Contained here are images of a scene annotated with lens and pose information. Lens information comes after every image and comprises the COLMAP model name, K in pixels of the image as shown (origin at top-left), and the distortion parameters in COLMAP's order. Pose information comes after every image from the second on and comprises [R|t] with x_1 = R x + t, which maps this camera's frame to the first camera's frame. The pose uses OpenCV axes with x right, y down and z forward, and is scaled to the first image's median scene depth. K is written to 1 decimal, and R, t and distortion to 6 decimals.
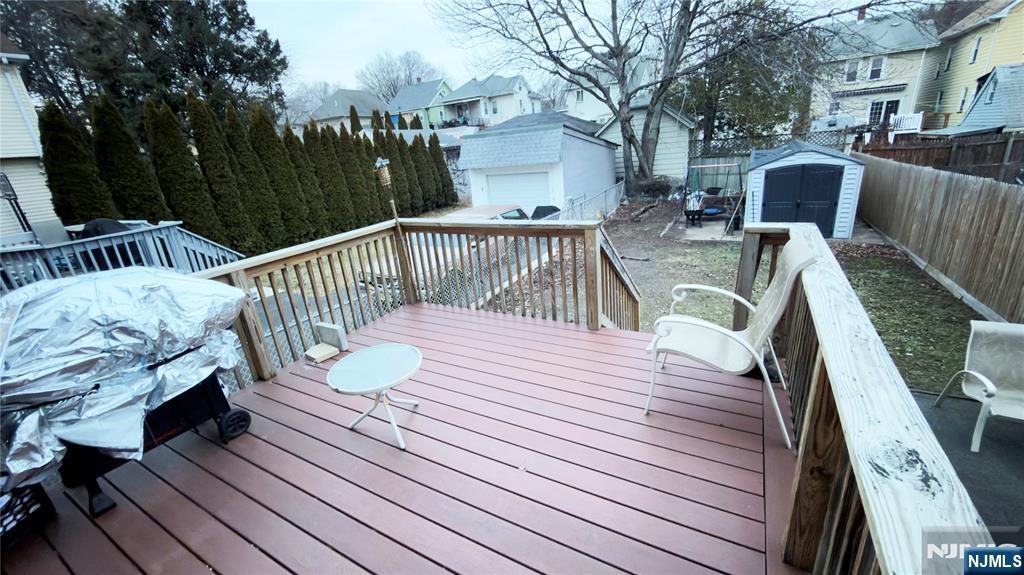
lens RADIAL K [[408.6, 0, 513.0], [0, 408.6, 288.7], [0, 0, 1]] dist [0.001706, -0.000203]
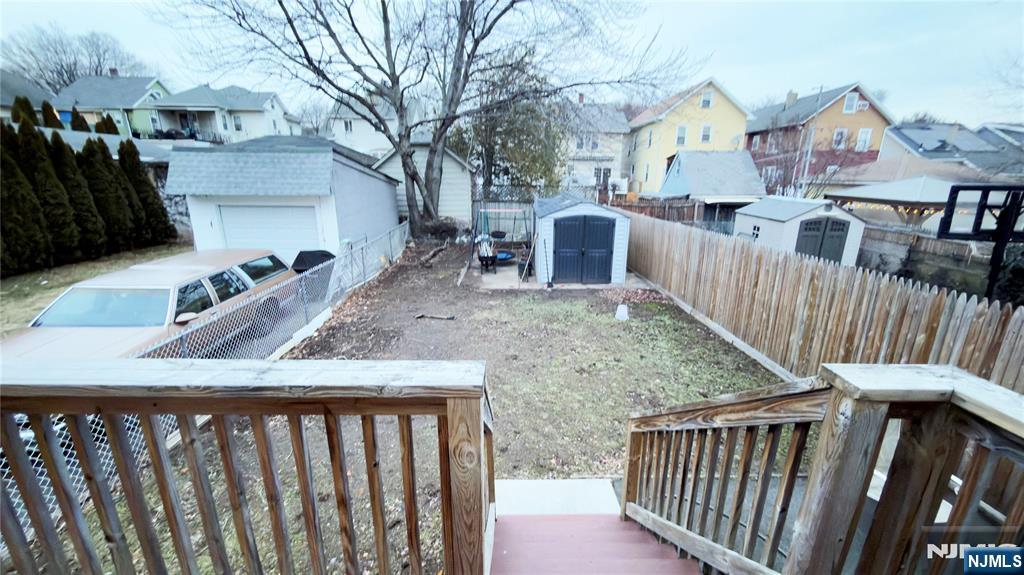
lens RADIAL K [[408.6, 0, 513.4], [0, 408.6, 287.2], [0, 0, 1]] dist [0.001706, -0.000203]
pose [[0.861962, -0.038441, 0.505514, 0.012271], [0.083757, 0.994217, -0.067213, -0.045488], [-0.500007, 0.100275, 0.860196, 0.146330]]
